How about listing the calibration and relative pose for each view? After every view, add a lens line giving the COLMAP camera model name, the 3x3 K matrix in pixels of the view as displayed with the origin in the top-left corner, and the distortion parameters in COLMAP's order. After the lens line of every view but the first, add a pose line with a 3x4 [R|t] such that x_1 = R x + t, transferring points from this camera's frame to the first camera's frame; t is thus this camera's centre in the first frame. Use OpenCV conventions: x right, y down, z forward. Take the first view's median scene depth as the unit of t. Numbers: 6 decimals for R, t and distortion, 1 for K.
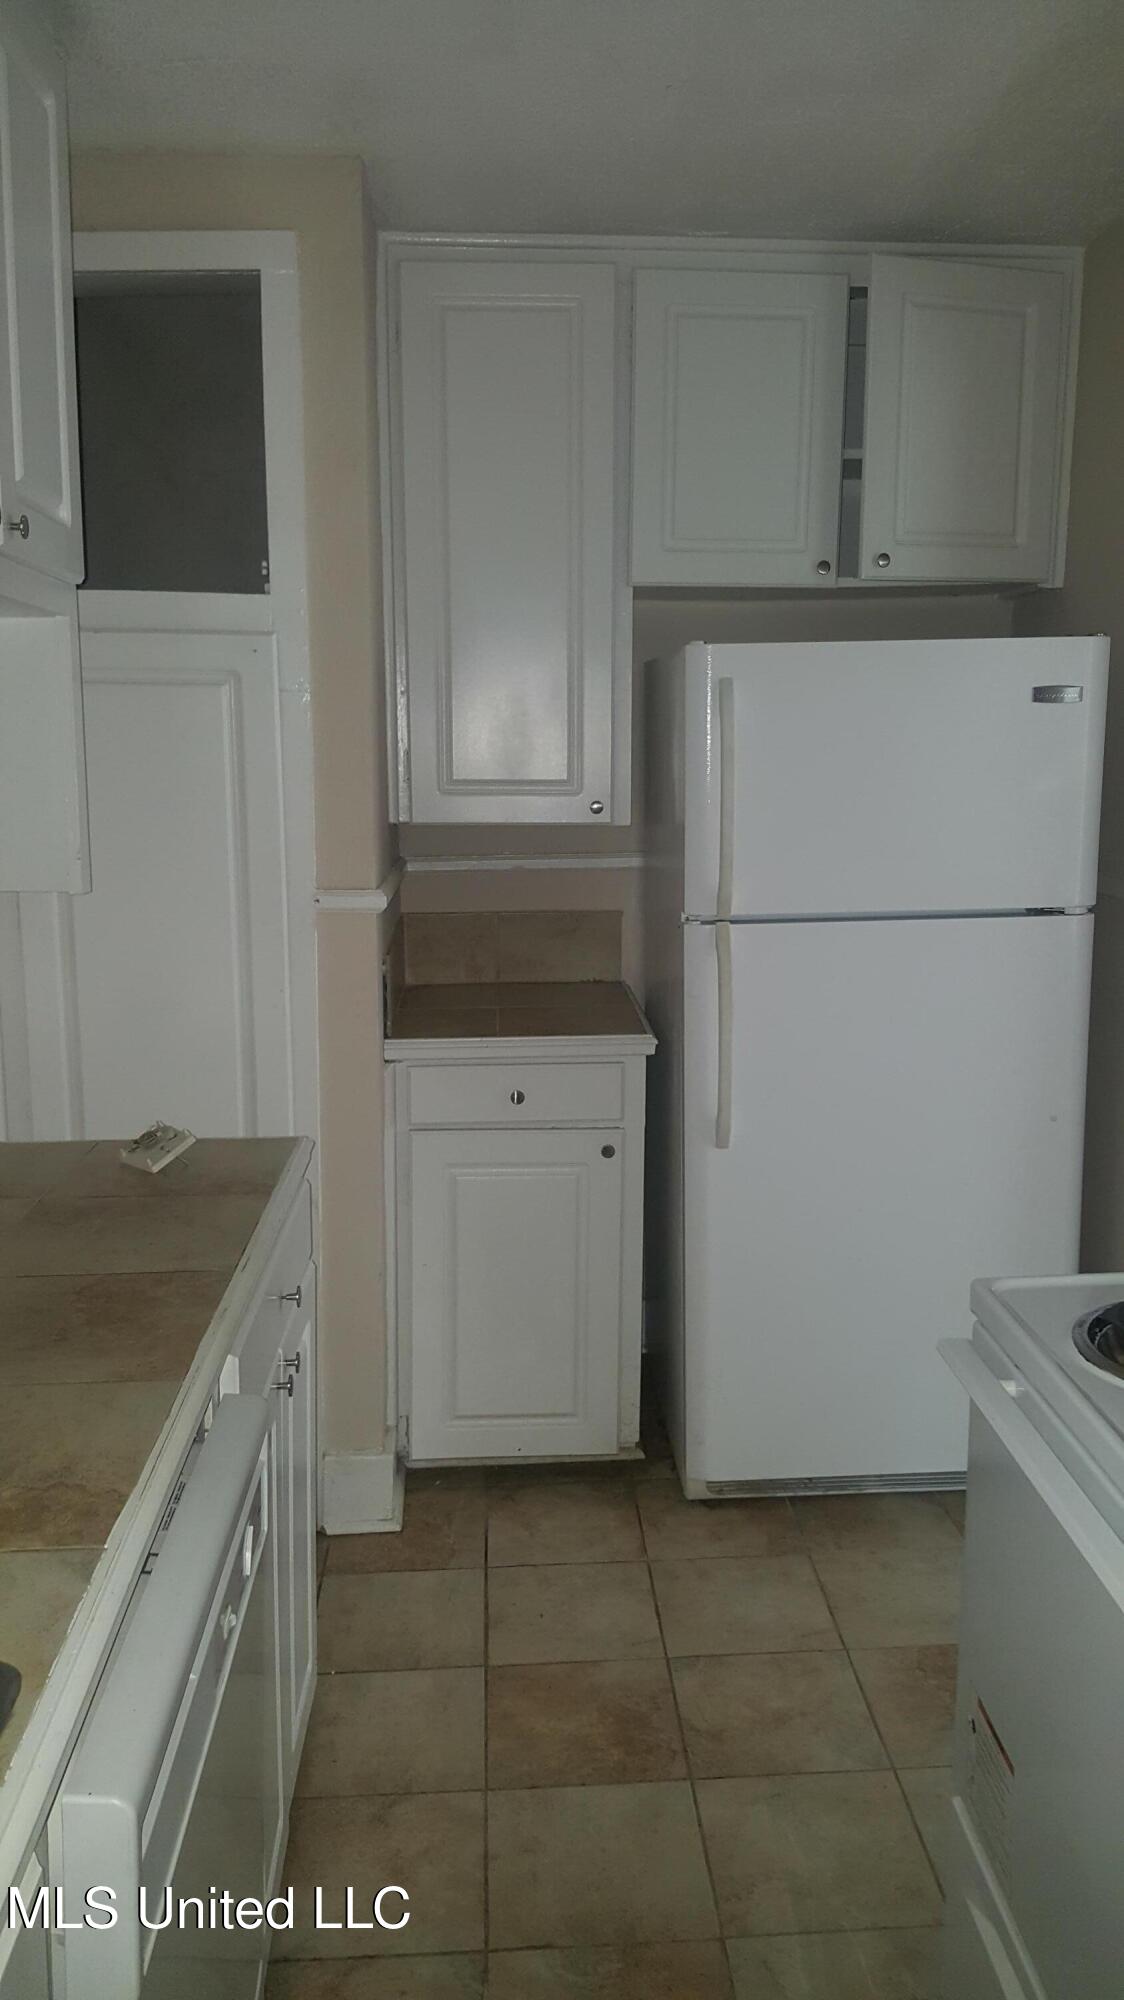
lens RADIAL K [[1391.0, 0, 562.4], [0, 1391.0, 915.9], [0, 0, 1]] dist [0.135982, -0.165557]
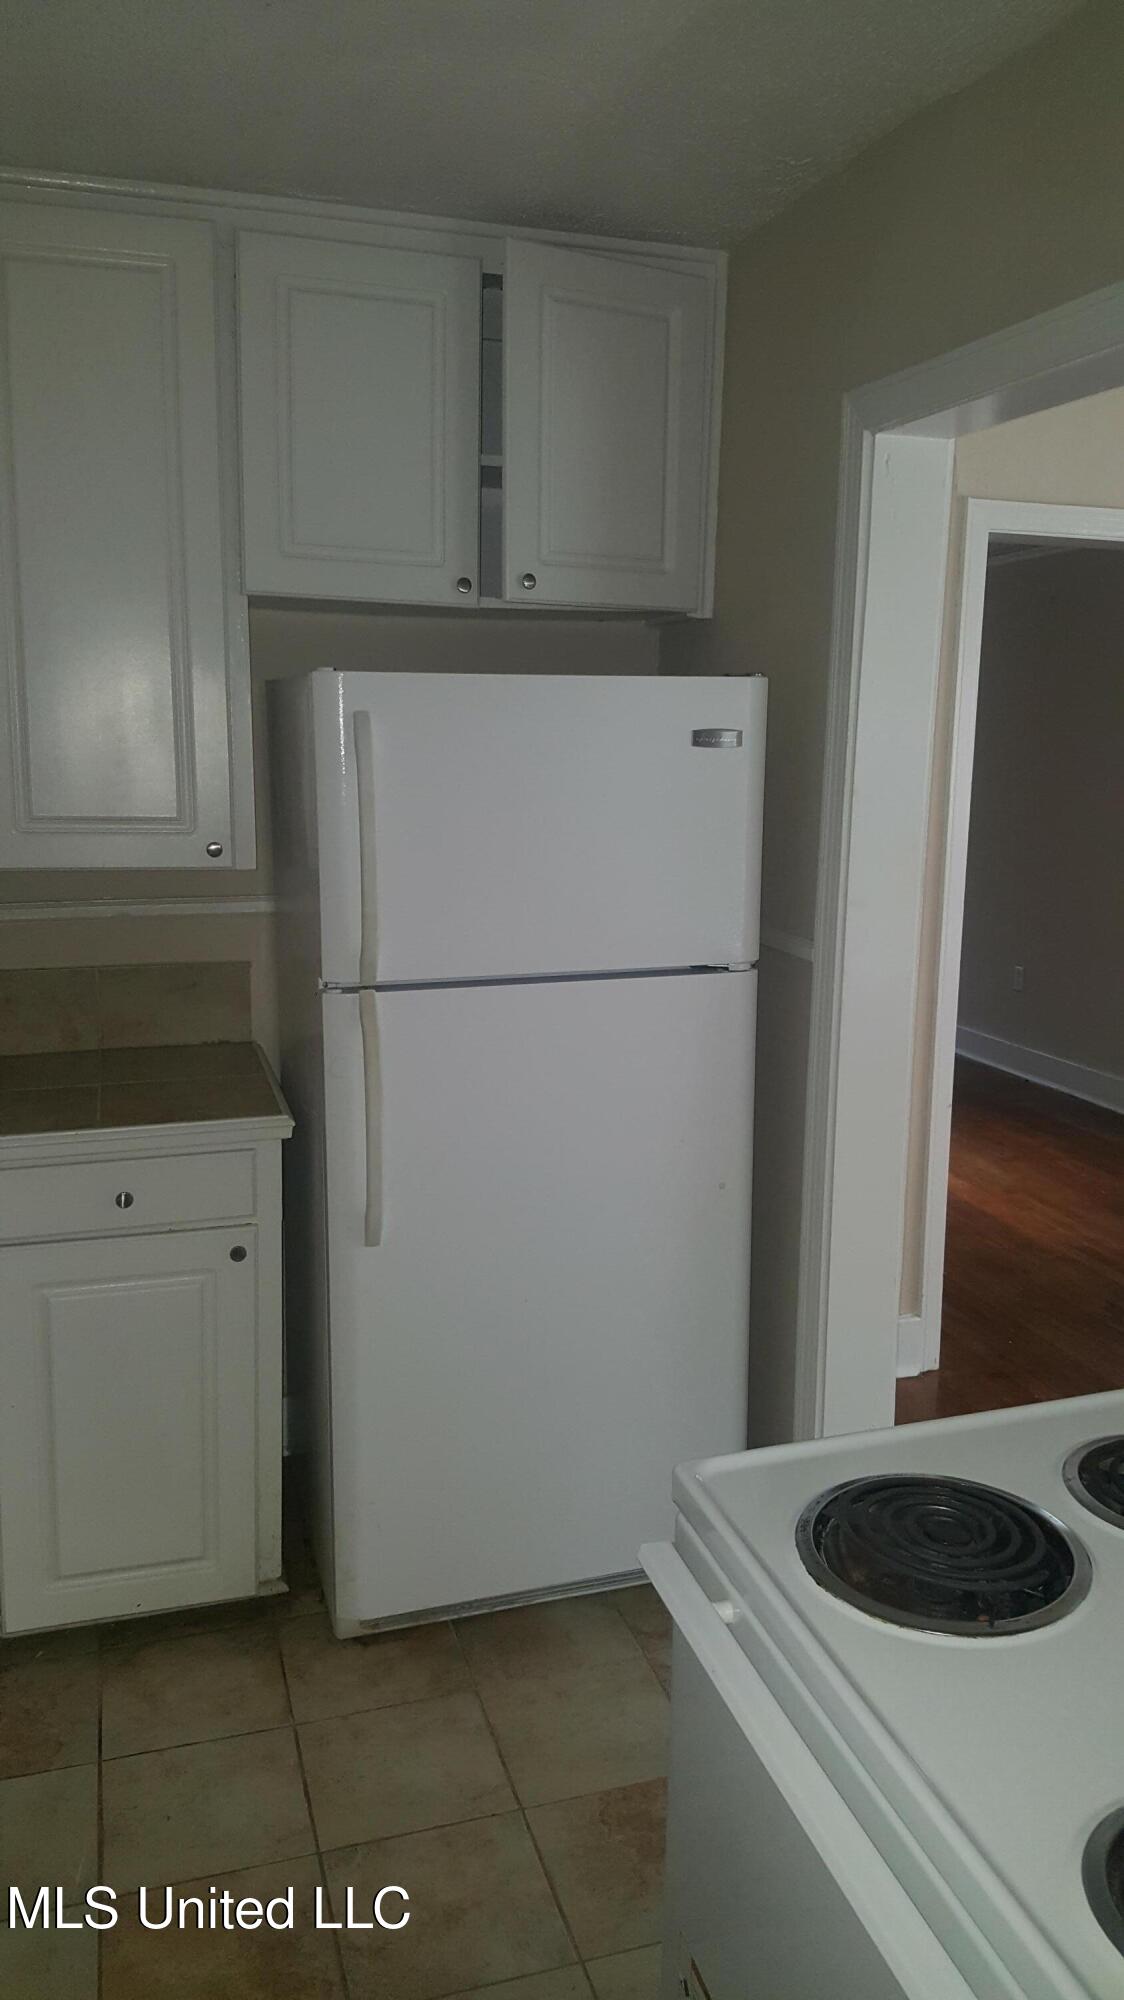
lens RADIAL K [[1391.0, 0, 562.4], [0, 1391.0, 915.9], [0, 0, 1]] dist [0.135982, -0.165557]
pose [[0.966372, -0.031070, 0.255264, 0.010731], [0.027492, 0.999468, 0.017574, -0.050595], [-0.255674, -0.009965, 0.966712, 0.114631]]
